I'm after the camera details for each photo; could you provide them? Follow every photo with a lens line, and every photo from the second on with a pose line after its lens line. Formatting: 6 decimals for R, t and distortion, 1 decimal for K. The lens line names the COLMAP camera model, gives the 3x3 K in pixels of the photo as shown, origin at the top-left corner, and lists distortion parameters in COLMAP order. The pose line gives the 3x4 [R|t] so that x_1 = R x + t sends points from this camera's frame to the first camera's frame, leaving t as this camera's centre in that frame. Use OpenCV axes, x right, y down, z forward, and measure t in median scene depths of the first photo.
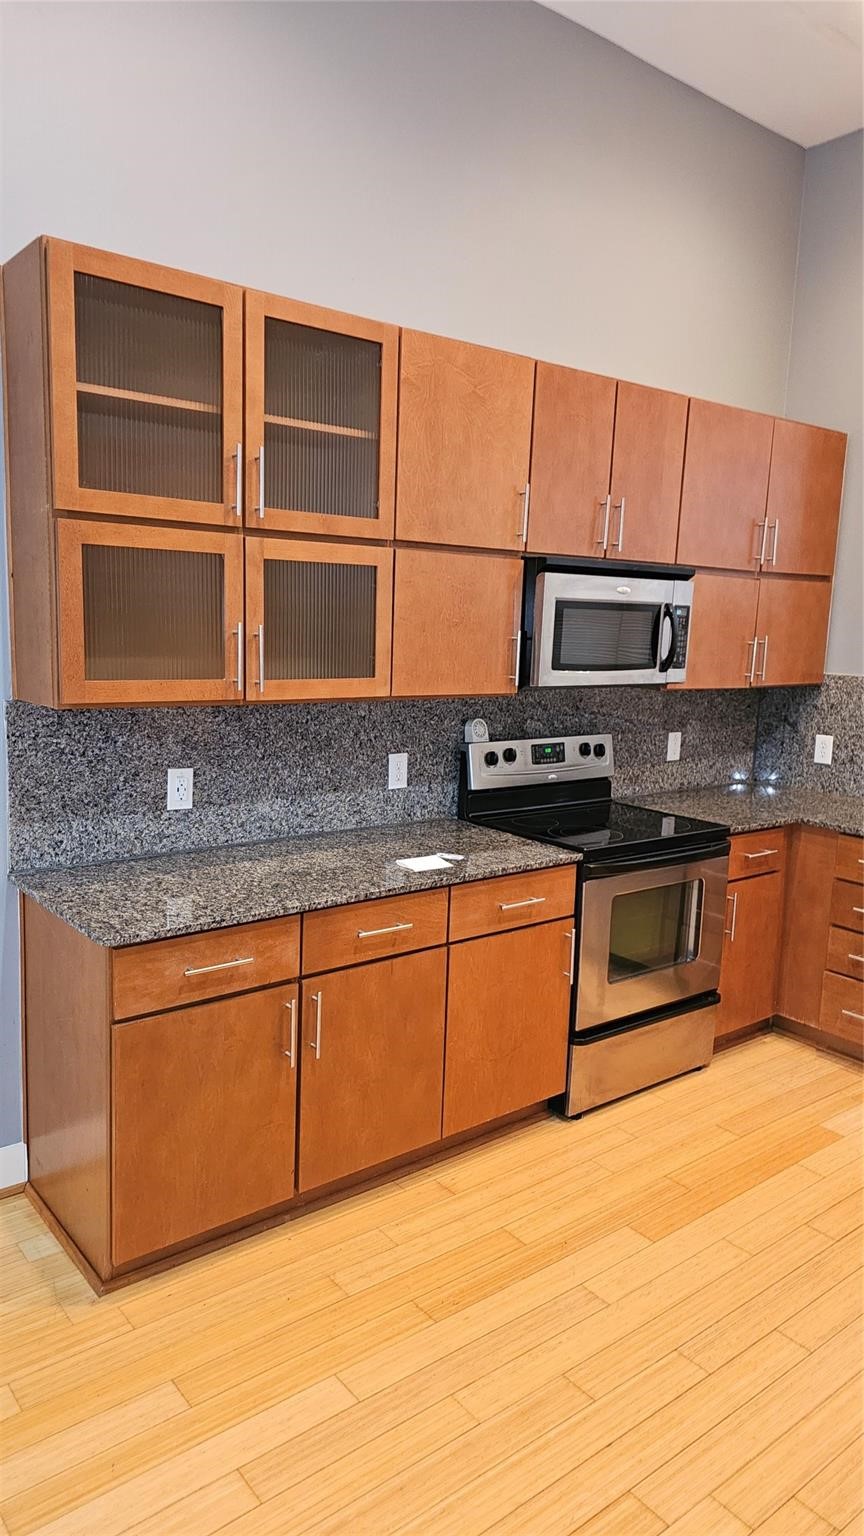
lens RADIAL K [[1033.7, 0, 432.0], [0, 1033.7, 768.0], [0, 0, 1]] dist [0.091634, -0.148894]
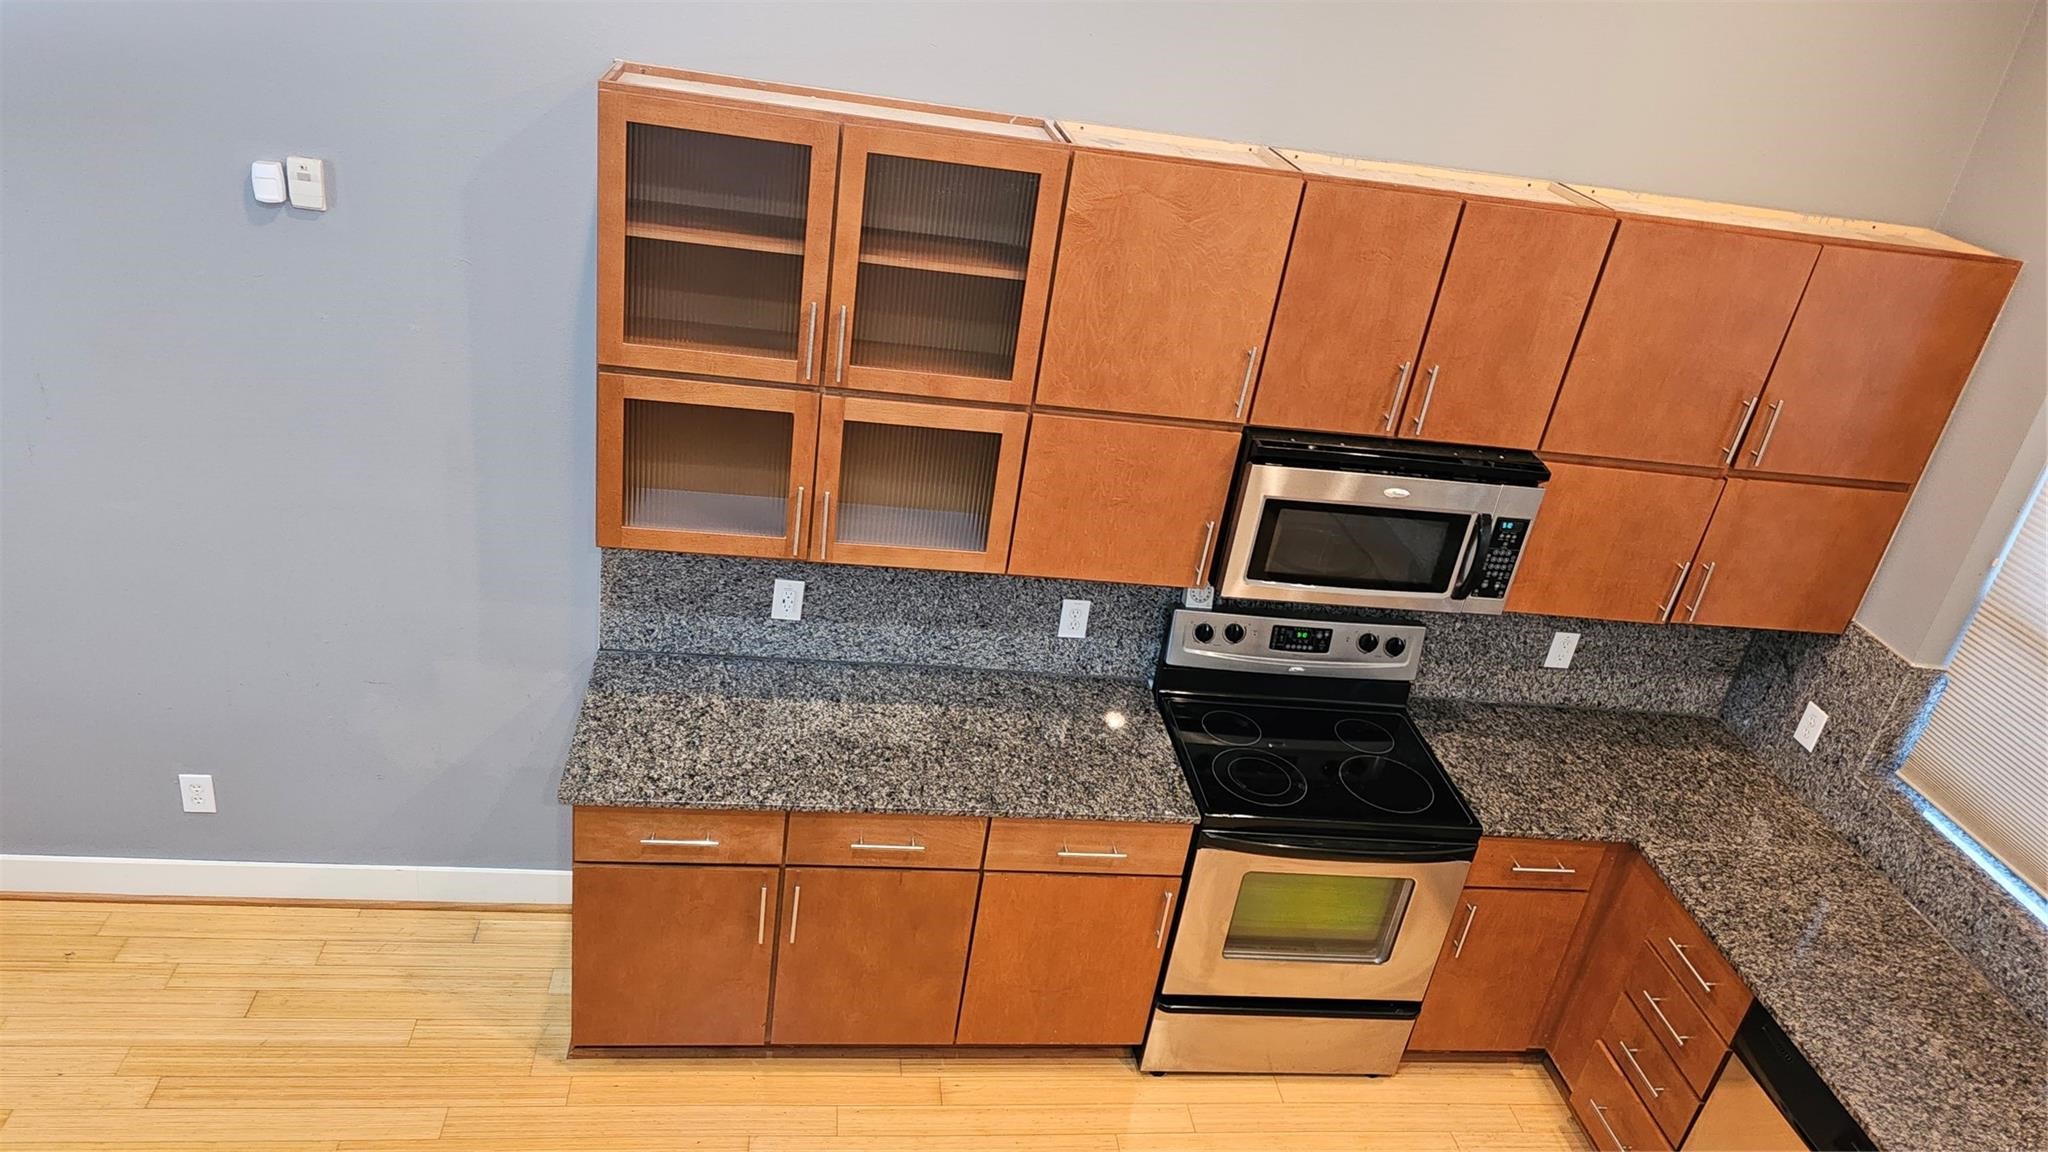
lens RADIAL K [[1378.3, 0, 1018.2], [0, 1378.3, 562.3], [0, 0, 1]] dist [0.091634, -0.148894]
pose [[0.847874, 0.314665, -0.426726, 0.444246], [-0.192541, 0.932635, 0.305154, -0.423645], [0.494001, -0.176570, 0.851344, 0.057213]]
